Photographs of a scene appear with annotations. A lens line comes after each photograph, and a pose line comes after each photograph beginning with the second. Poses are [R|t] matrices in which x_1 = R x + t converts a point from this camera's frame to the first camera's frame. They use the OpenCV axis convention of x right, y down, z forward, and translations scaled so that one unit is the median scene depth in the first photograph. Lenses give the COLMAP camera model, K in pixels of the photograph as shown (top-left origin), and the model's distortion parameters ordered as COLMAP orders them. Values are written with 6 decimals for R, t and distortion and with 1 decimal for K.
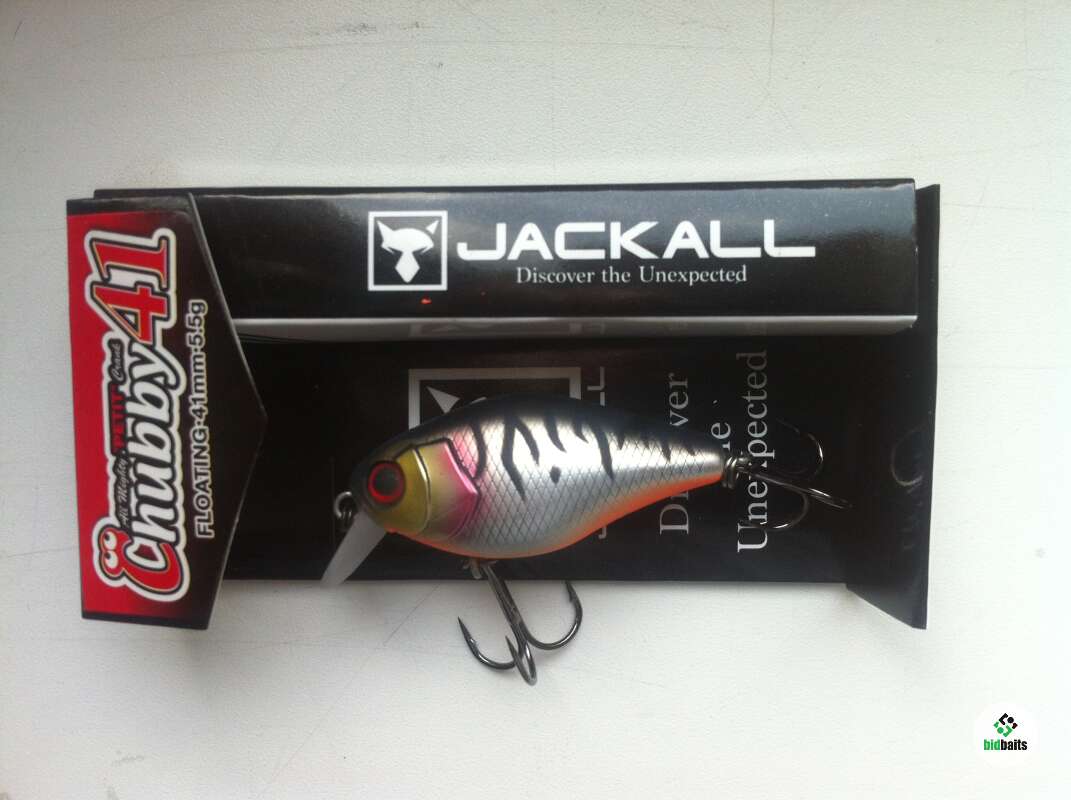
lens RADIAL K [[1088.4, 0, 540.3], [0, 1088.4, 399.8], [0, 0, 1]] dist [0.022943, 0.005191]
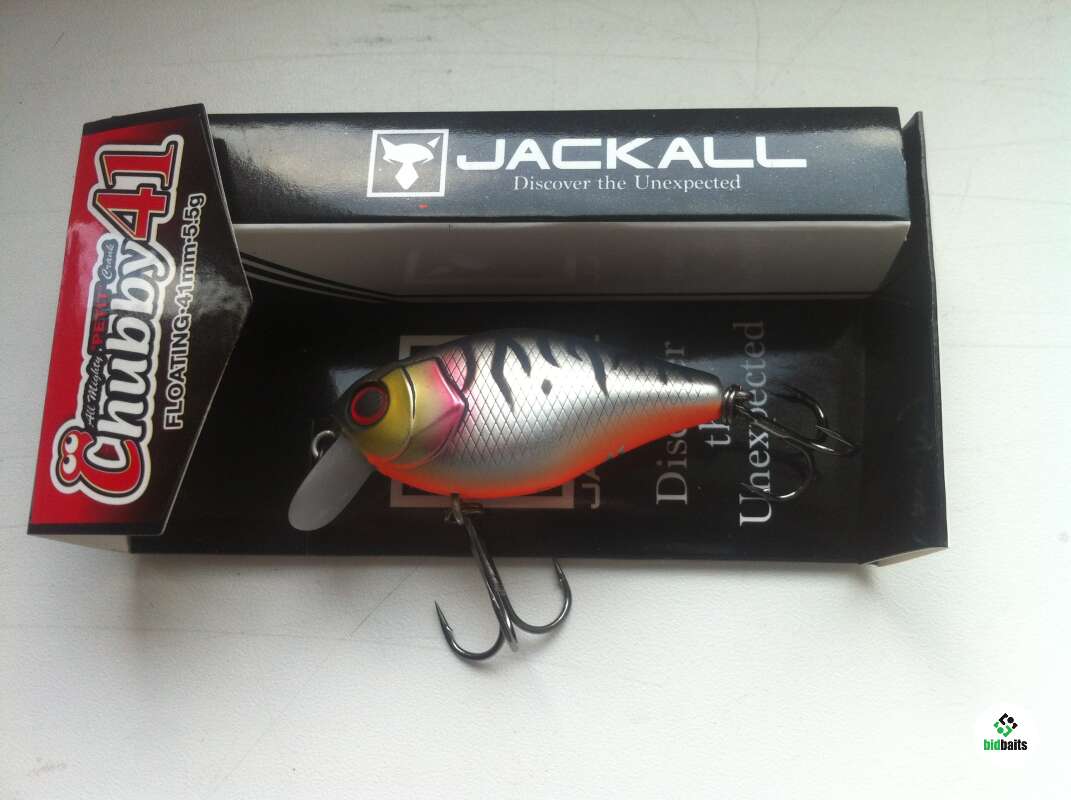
lens RADIAL K [[1096.5, 0, 535.5], [0, 1096.5, 400.0], [0, 0, 1]] dist [-0.005981, 0.003133]
pose [[0.999547, 0.029905, -0.003275, 0.007656], [-0.029390, 0.947431, -0.318607, 0.392535], [-0.006425, 0.318559, 0.947881, 0.094222]]
